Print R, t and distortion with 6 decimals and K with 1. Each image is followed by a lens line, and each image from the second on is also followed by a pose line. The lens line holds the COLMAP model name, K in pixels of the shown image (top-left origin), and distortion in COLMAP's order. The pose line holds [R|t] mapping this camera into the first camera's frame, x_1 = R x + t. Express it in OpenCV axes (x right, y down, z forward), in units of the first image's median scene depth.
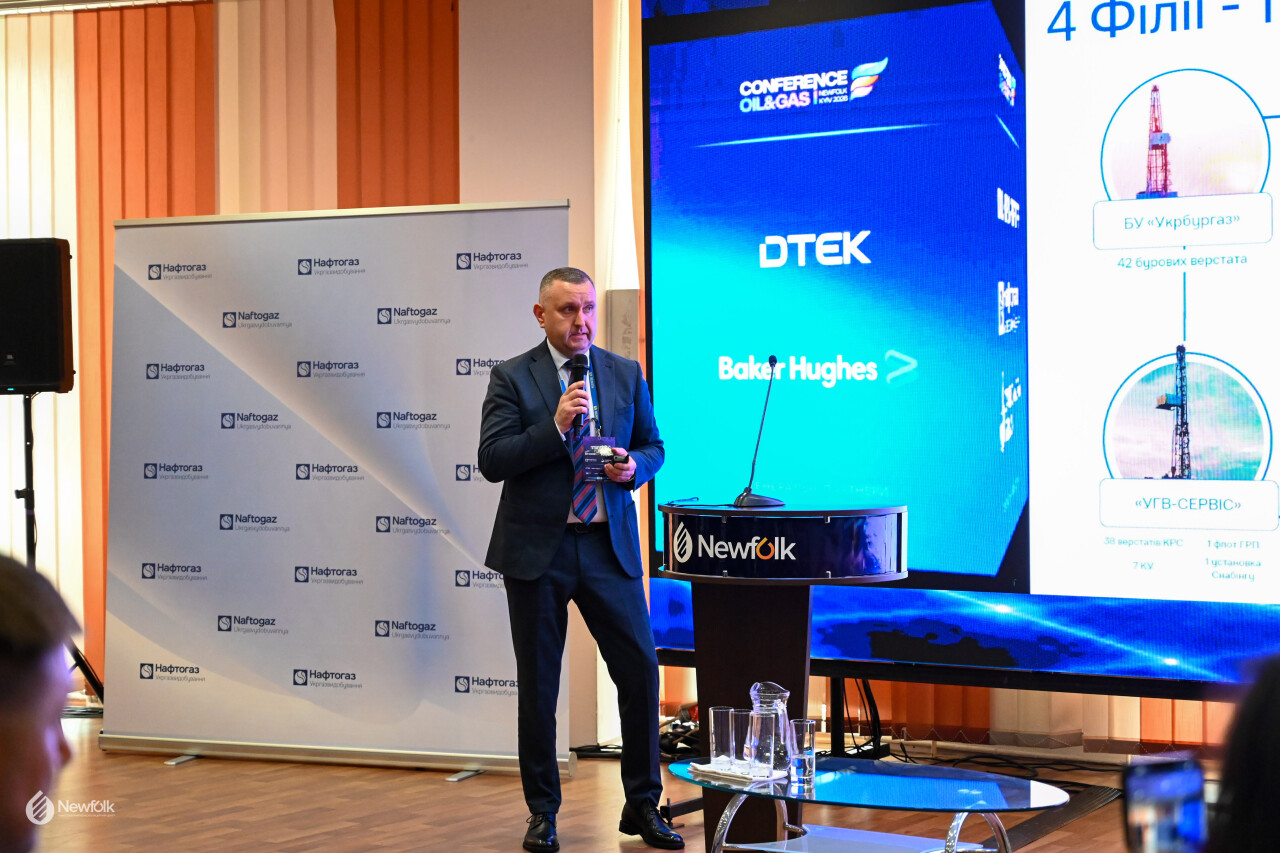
lens RADIAL K [[2464.6, 0, 616.6], [0, 2464.6, 429.8], [0, 0, 1]] dist [0.016126, -0.197586]
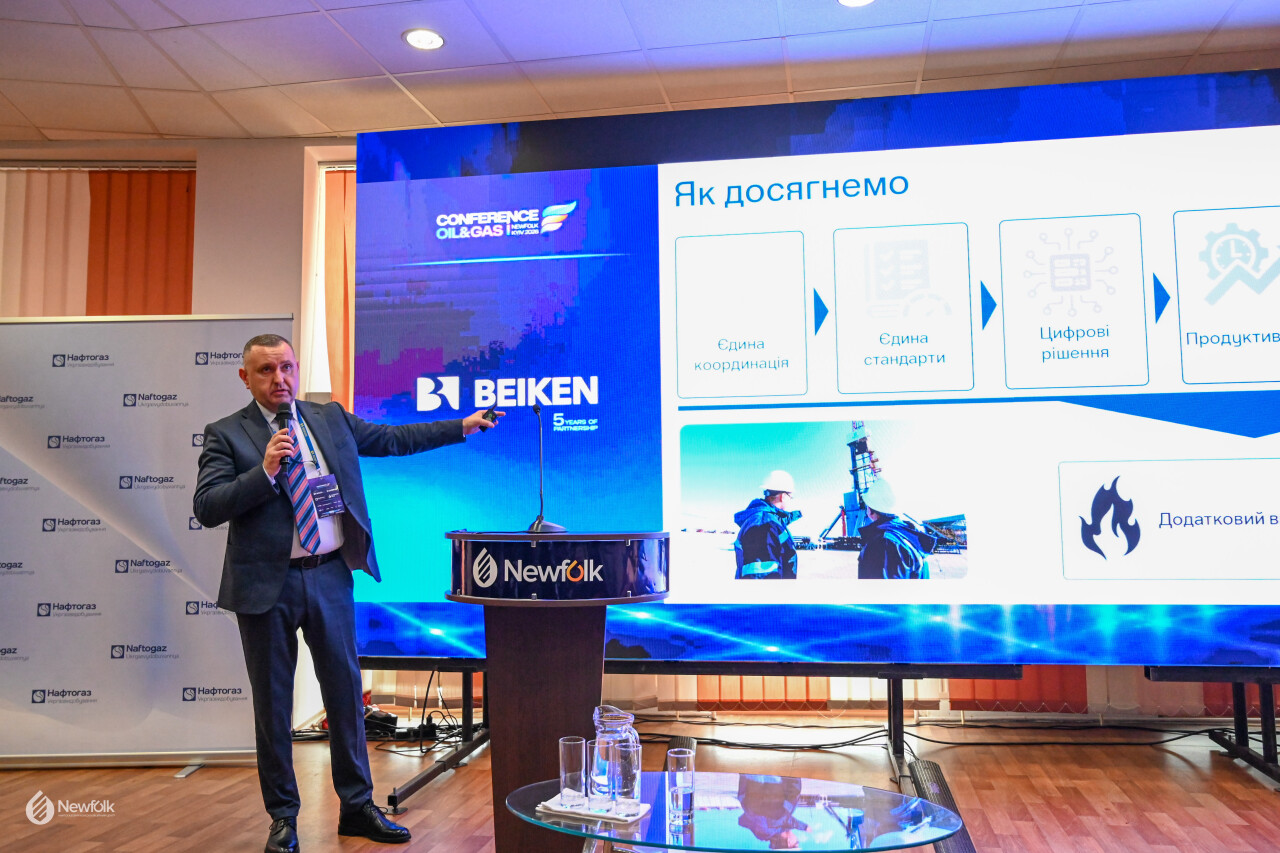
lens RADIAL K [[1011.1, 0, 640.0], [0, 1011.1, 426.5], [0, 0, 1]] dist [-0.006943, 0.003867]
pose [[0.913301, 0.031458, 0.406069, -0.069215], [0.010185, 0.994937, -0.099985, 0.023107], [-0.407158, 0.095453, 0.908356, 0.452152]]
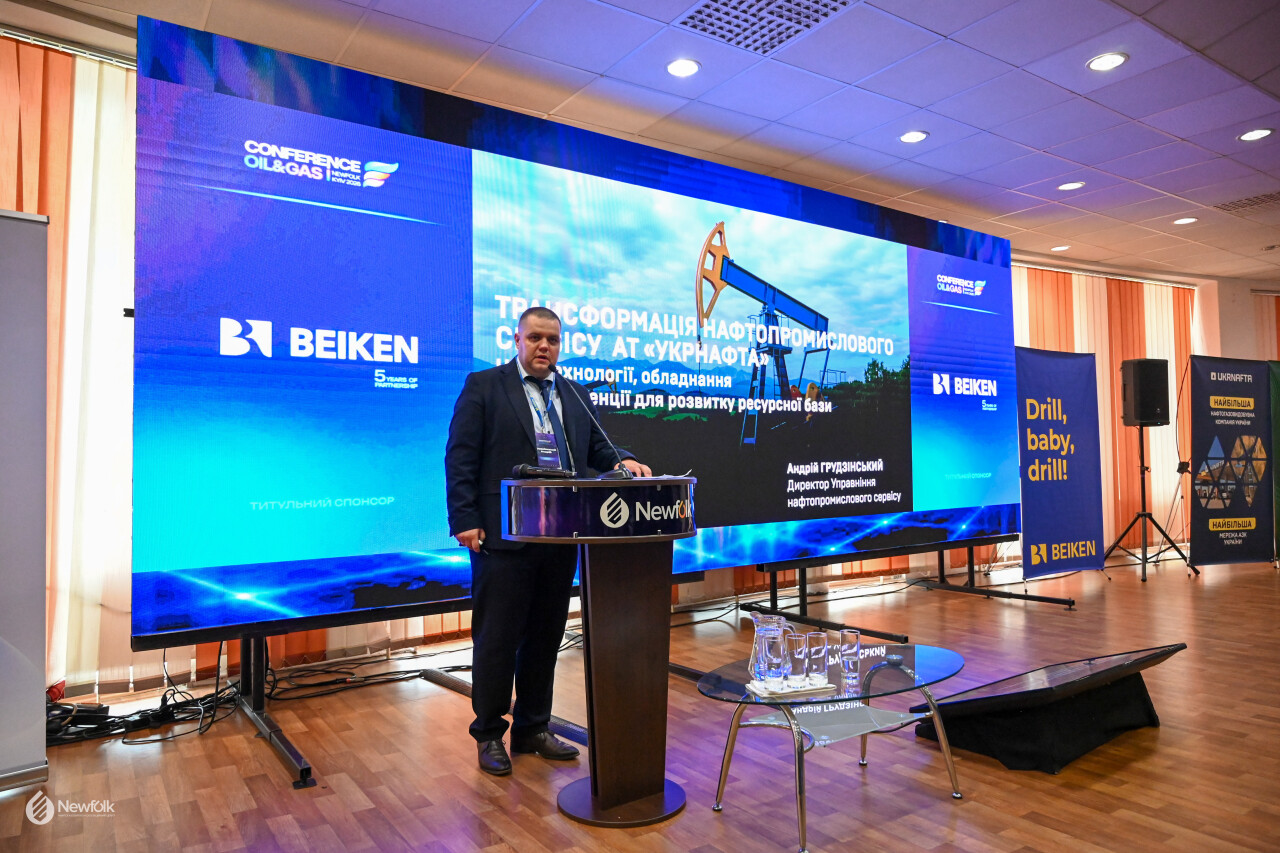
lens RADIAL K [[847.1, 0, 655.1], [0, 847.1, 443.8], [0, 0, 1]] dist [0.007081, 0.002143]
pose [[0.352073, 0.022001, 0.935714, -0.265515], [0.029227, 0.998978, -0.034486, 0.022364], [-0.935516, 0.039489, 0.351070, 0.656003]]
